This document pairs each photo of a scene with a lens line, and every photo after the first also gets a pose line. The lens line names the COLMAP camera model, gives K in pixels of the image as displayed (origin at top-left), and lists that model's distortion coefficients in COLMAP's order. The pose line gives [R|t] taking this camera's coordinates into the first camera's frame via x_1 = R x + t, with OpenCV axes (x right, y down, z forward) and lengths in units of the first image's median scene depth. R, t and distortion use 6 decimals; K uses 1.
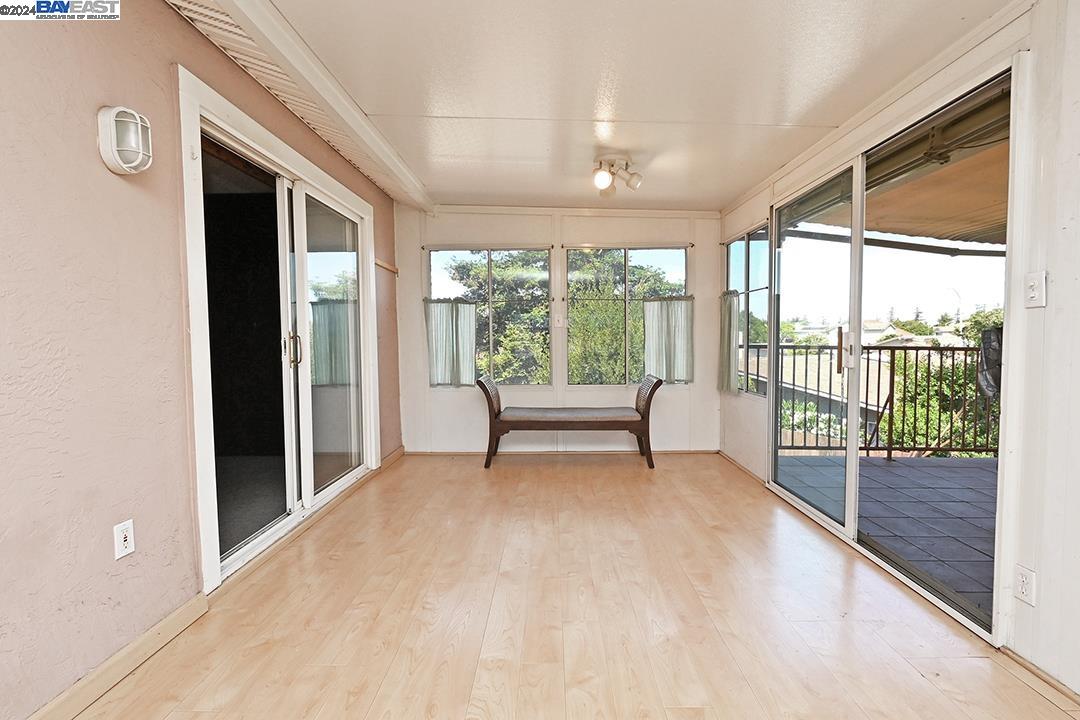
lens RADIAL K [[471.7, 0, 540.9], [0, 471.7, 355.0], [0, 0, 1]] dist [0.002551, -0.003363]
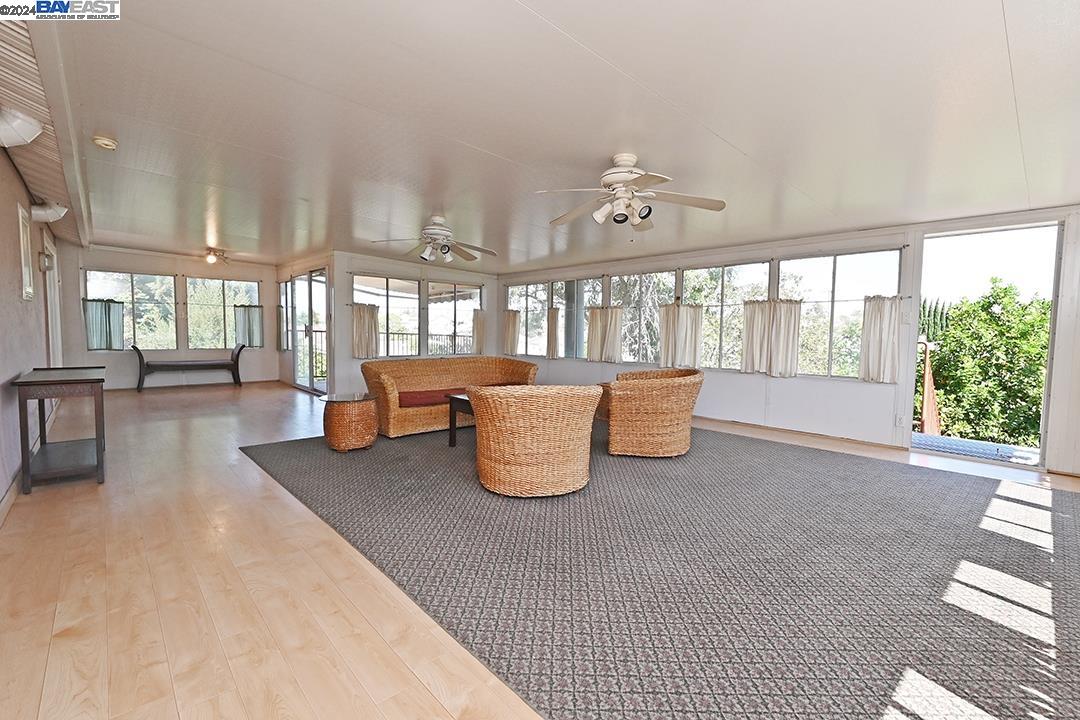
lens RADIAL K [[471.7, 0, 550.7], [0, 471.7, 357.5], [0, 0, 1]] dist [0.002551, -0.003363]
pose [[0.712616, -0.024383, 0.701130, -0.243503], [0.000938, 0.999428, 0.033804, 0.035792], [-0.701554, -0.023431, 0.712231, -1.416803]]
